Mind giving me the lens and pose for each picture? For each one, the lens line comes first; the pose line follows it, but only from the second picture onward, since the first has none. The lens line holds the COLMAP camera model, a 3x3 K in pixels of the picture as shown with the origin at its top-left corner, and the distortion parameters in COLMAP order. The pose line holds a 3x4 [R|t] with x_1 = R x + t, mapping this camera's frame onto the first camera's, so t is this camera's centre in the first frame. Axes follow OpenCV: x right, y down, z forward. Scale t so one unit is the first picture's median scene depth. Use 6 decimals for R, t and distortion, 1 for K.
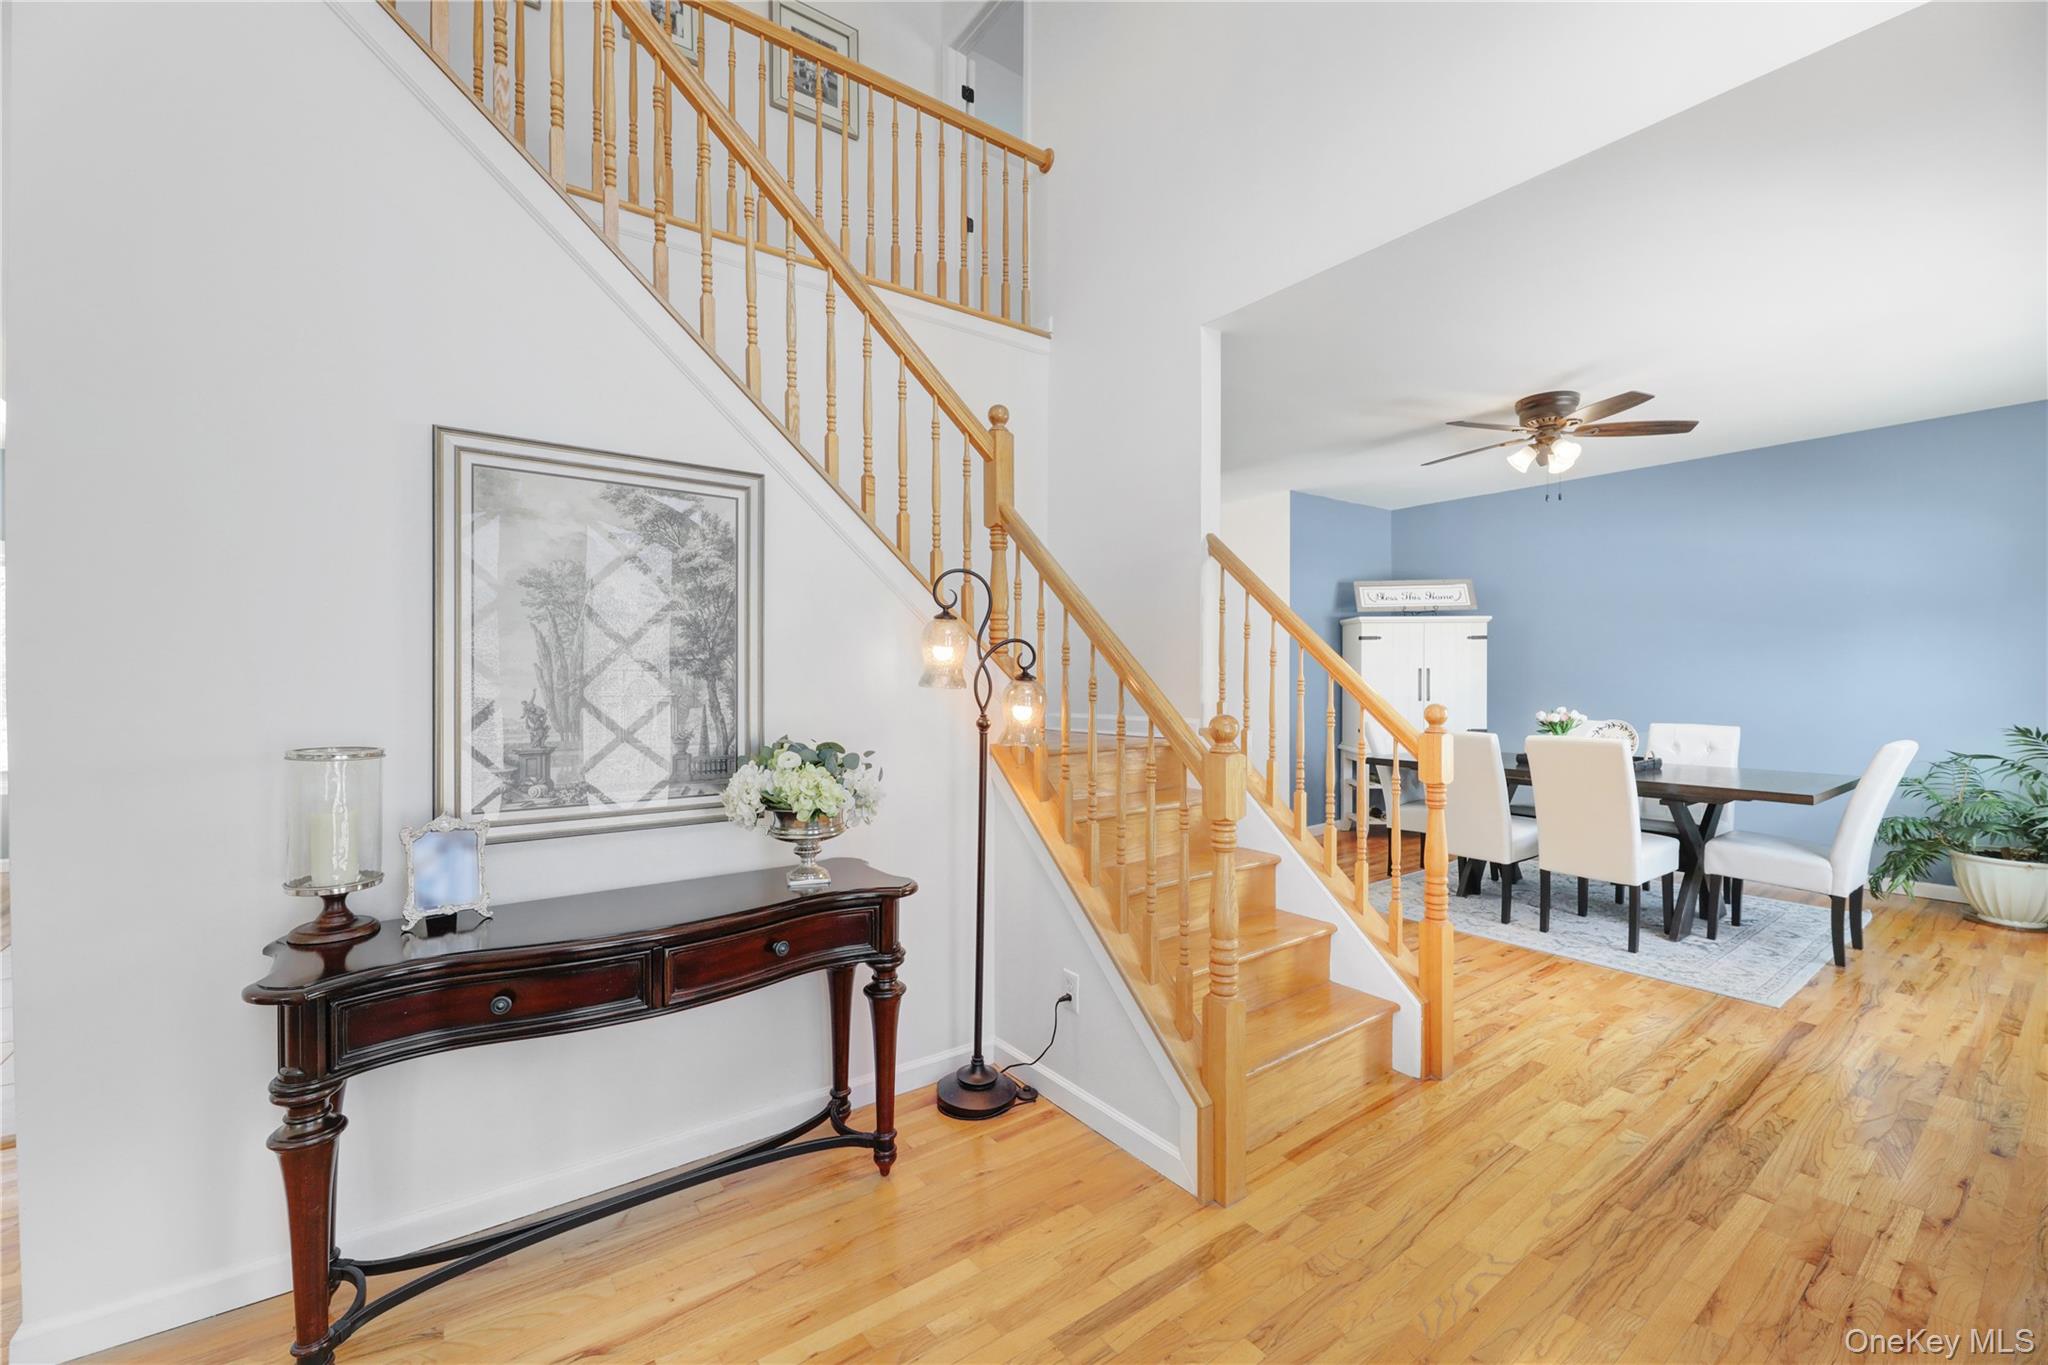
lens RADIAL K [[852.2, 0, 1028.6], [0, 852.2, 685.2], [0, 0, 1]] dist [-0.004357, -0.000692]
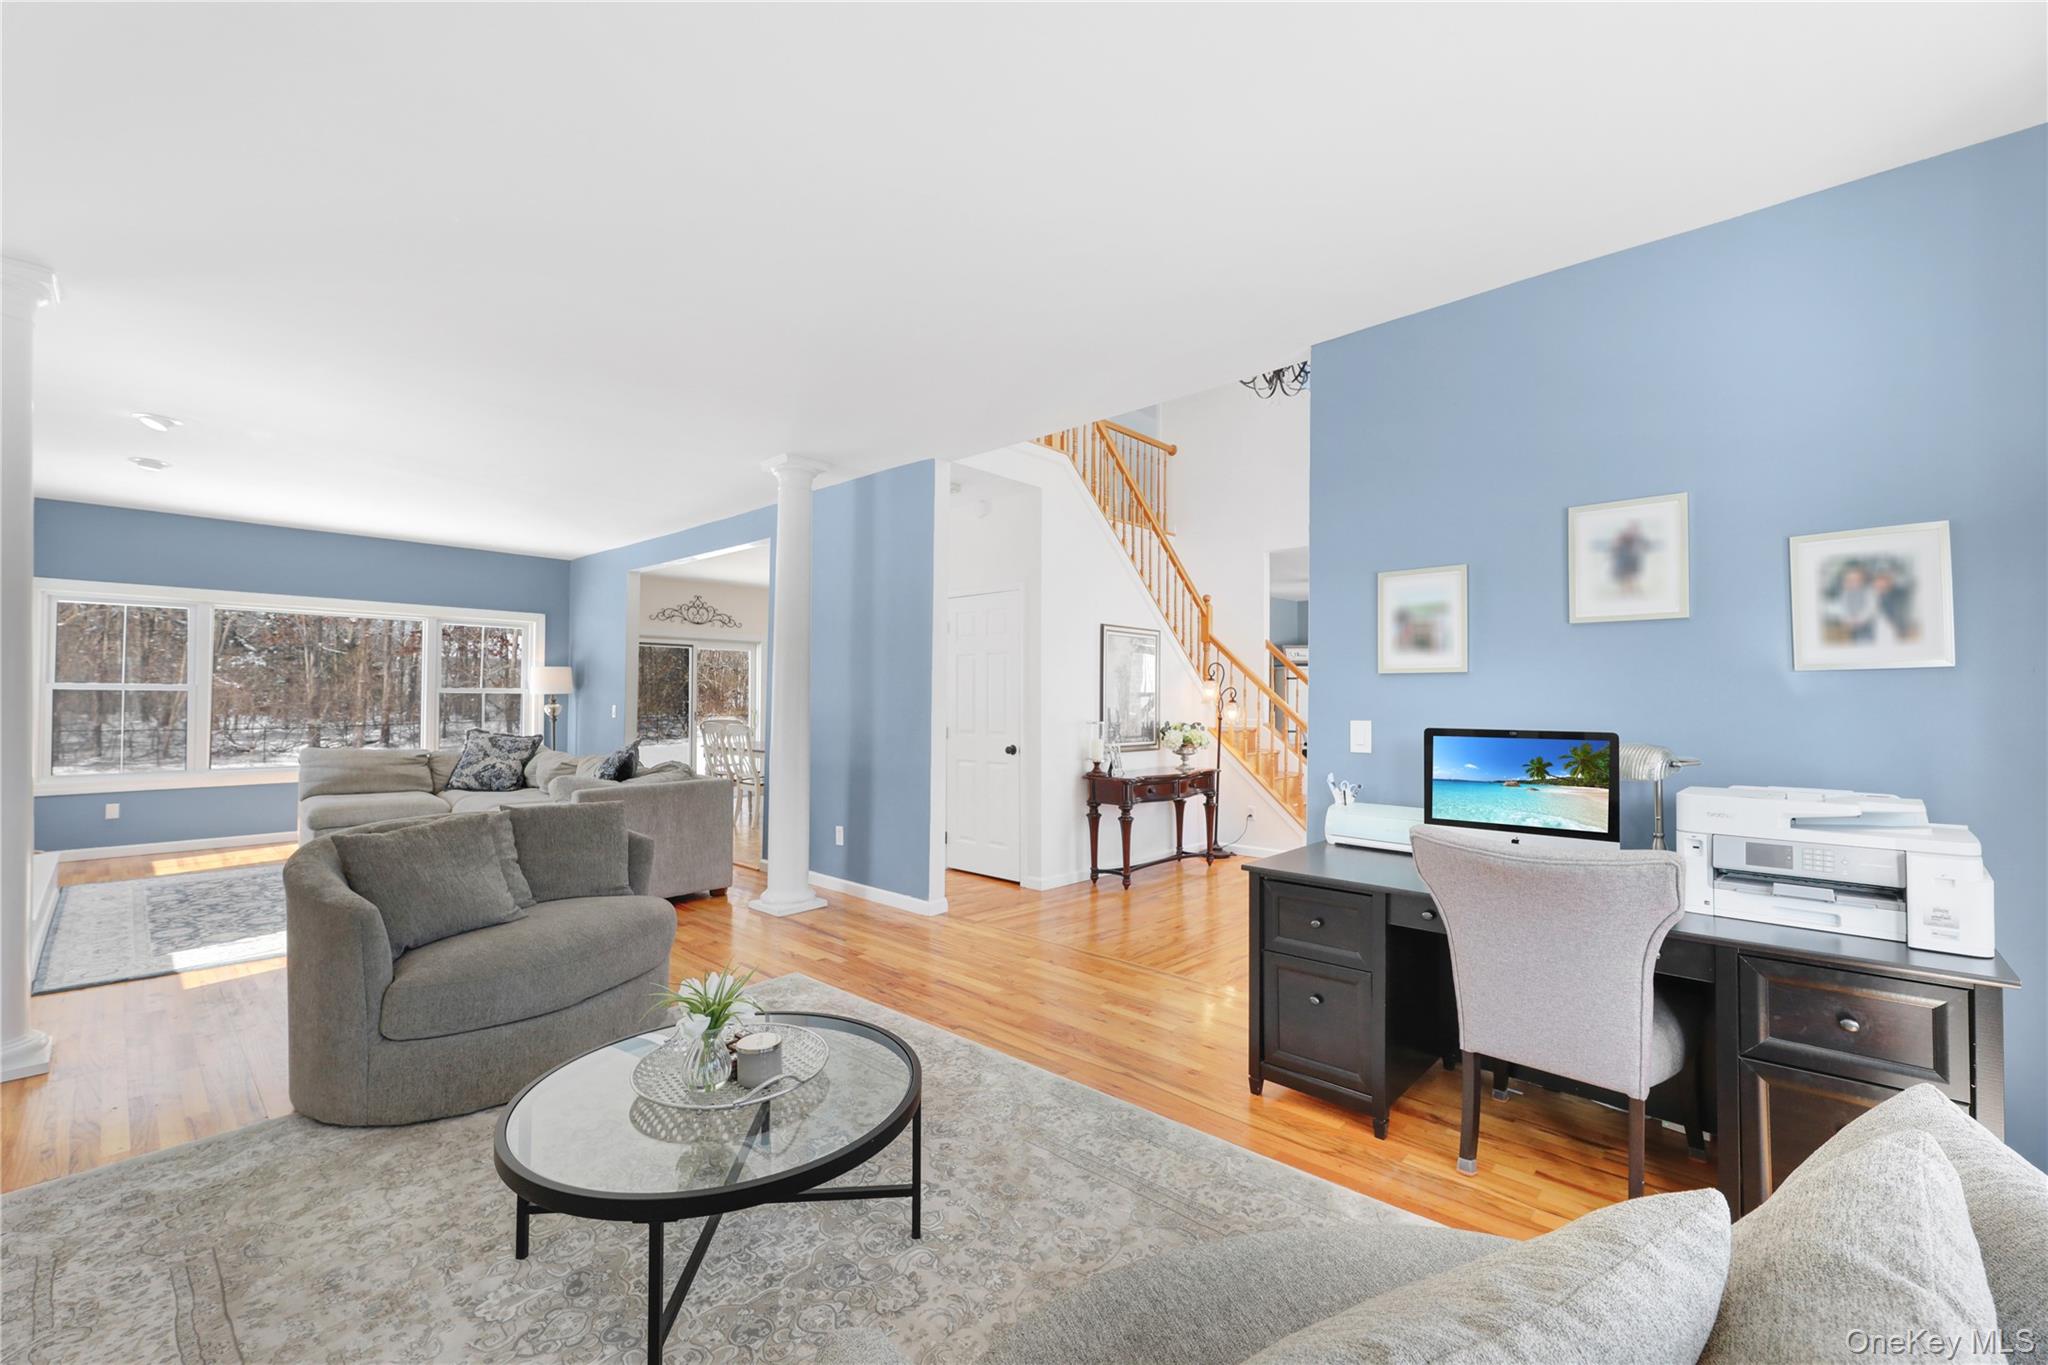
lens RADIAL K [[852.2, 0, 1014.8], [0, 852.2, 684.1], [0, 0, 1]] dist [-0.004357, -0.000692]
pose [[0.984697, 0.009118, 0.174038, -1.346207], [-0.005126, 0.999714, -0.023372, 0.004929], [-0.174201, 0.022122, 0.984462, -1.820630]]
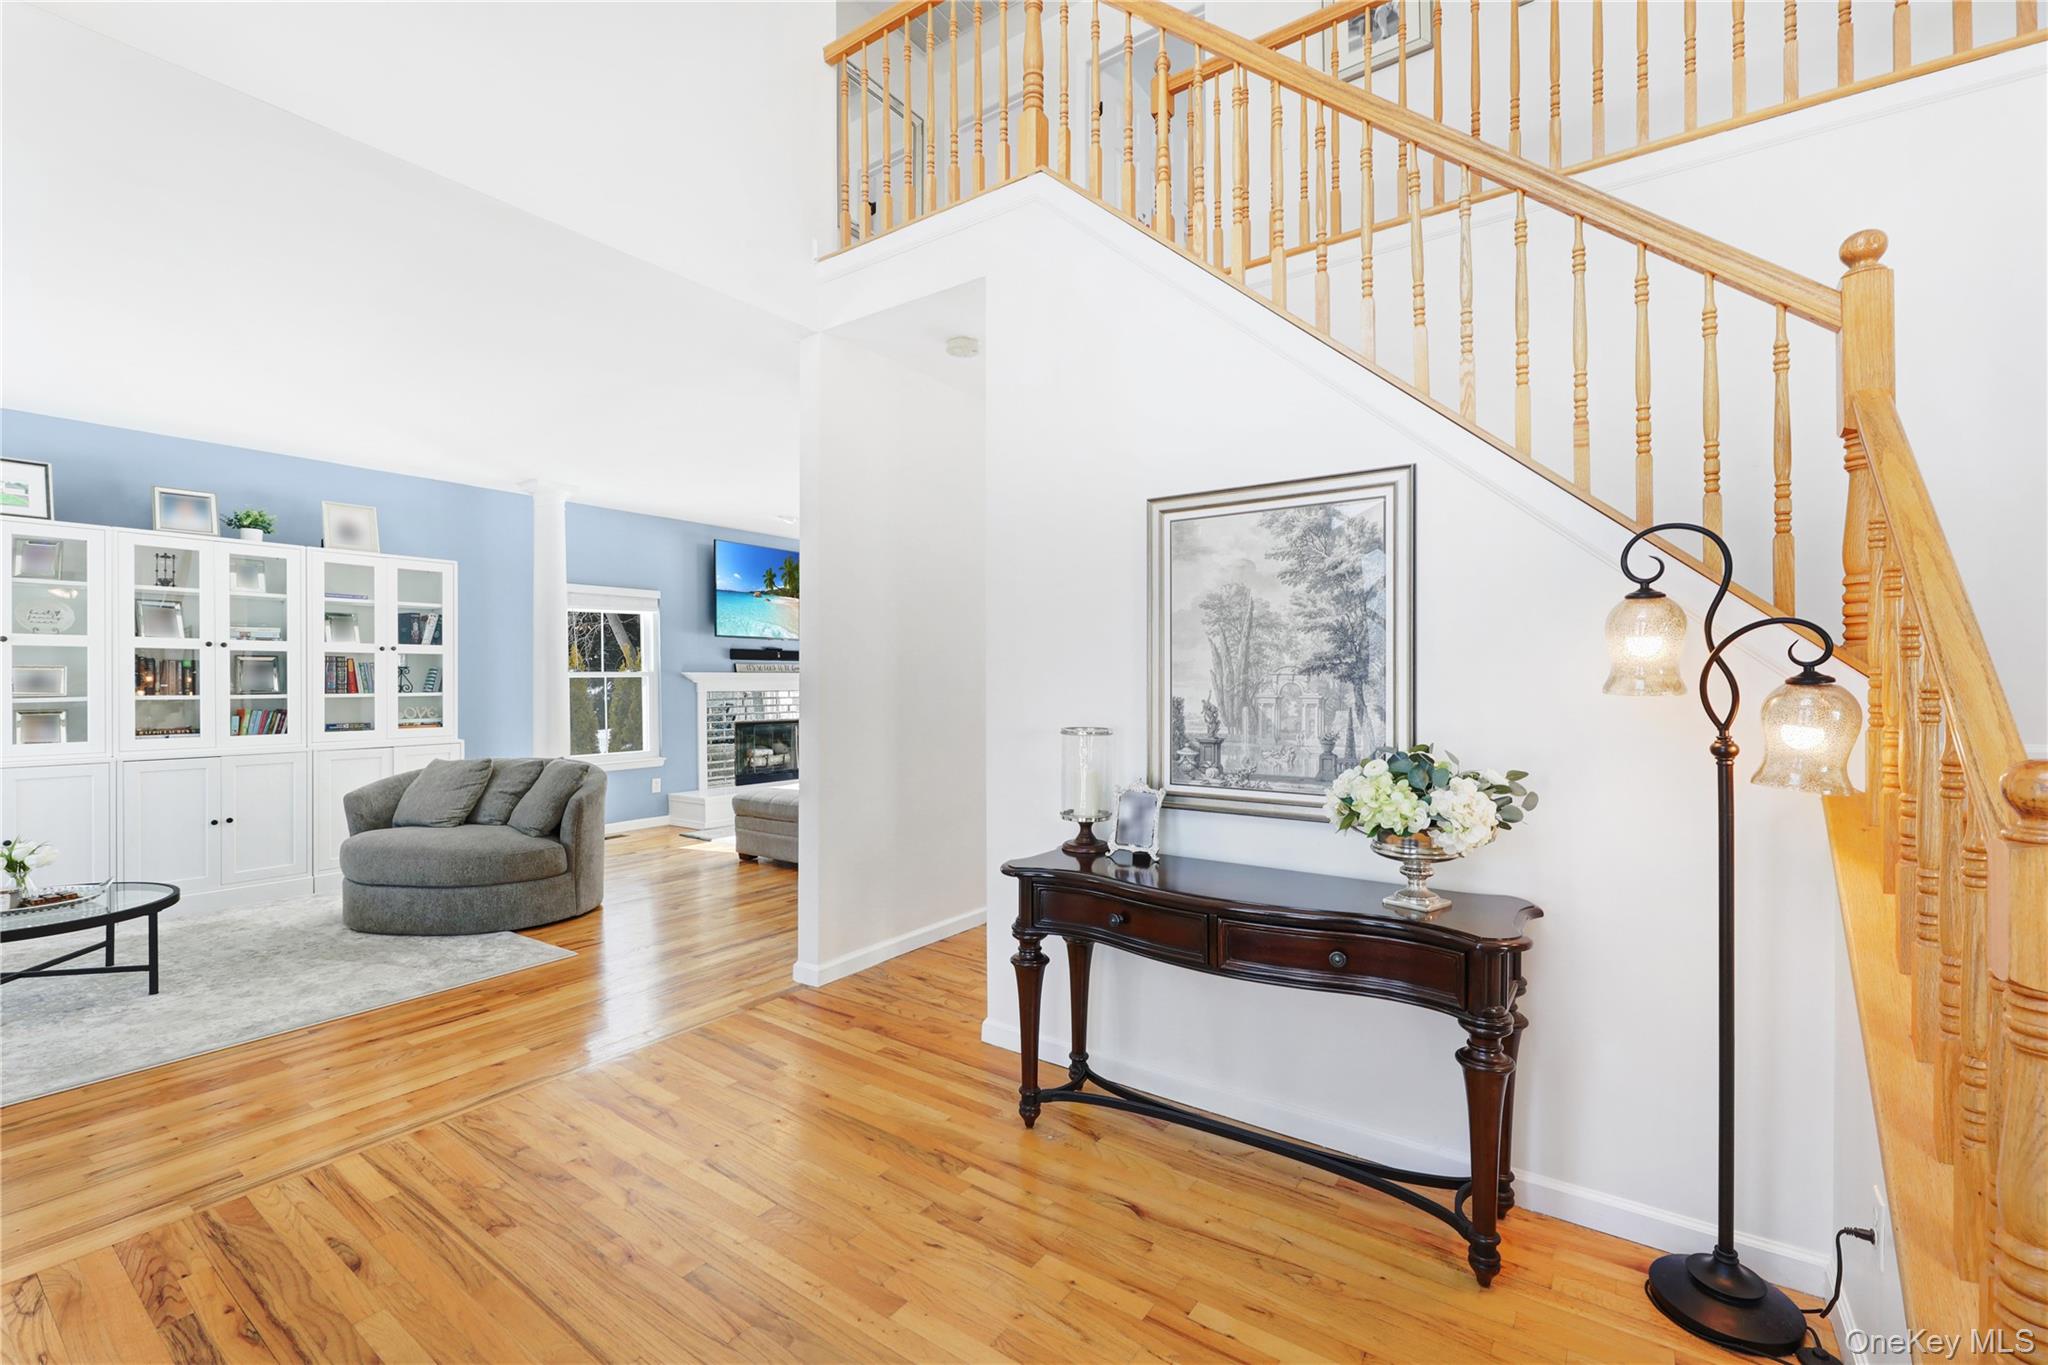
lens RADIAL K [[852.2, 0, 1019.9], [0, 852.2, 683.1], [0, 0, 1]] dist [-0.004357, -0.000692]
pose [[0.302396, 0.007033, -0.953156, 0.470965], [0.002867, 0.999962, 0.008288, -0.015958], [0.953178, -0.005239, 0.302365, 0.321505]]
